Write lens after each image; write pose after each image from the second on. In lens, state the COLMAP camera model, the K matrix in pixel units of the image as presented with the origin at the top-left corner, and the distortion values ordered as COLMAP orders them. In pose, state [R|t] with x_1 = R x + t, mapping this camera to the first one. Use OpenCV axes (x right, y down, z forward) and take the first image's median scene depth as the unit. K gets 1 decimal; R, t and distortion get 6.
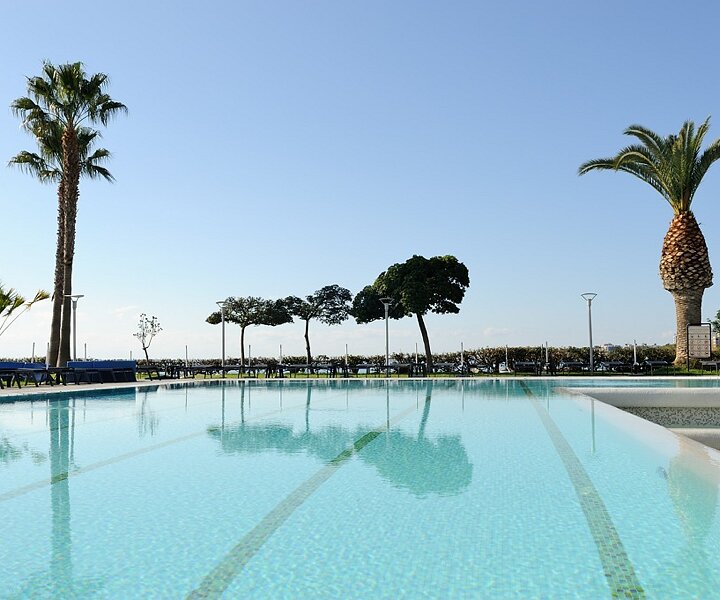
lens RADIAL K [[823.9, 0, 359.2], [0, 823.9, 303.1], [0, 0, 1]] dist [0.010498, 0.000000]
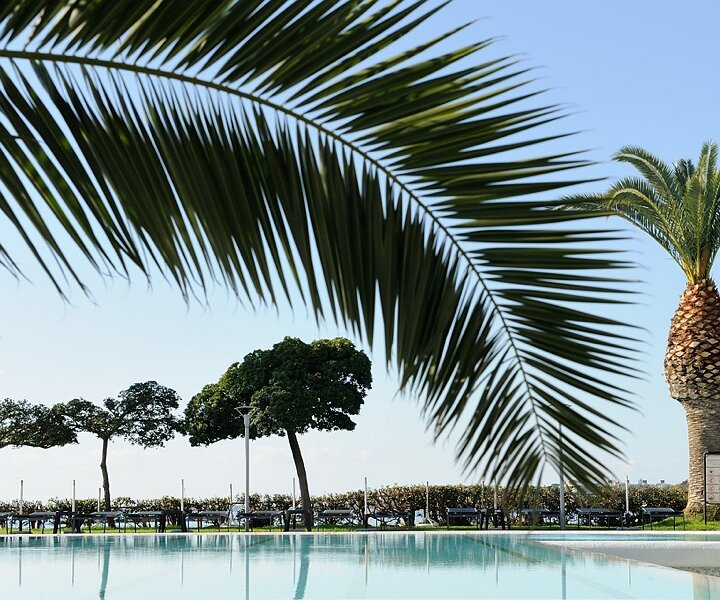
lens RADIAL K [[1617.3, 0, 337.2], [0, 1617.3, 360.7], [0, 0, 1]] dist [0.141601, 0.000000]
pose [[0.989107, 0.015968, 0.146328, -0.073225], [-0.012684, 0.999647, -0.023347, -0.011918], [-0.146649, 0.021237, 0.988961, -0.214709]]
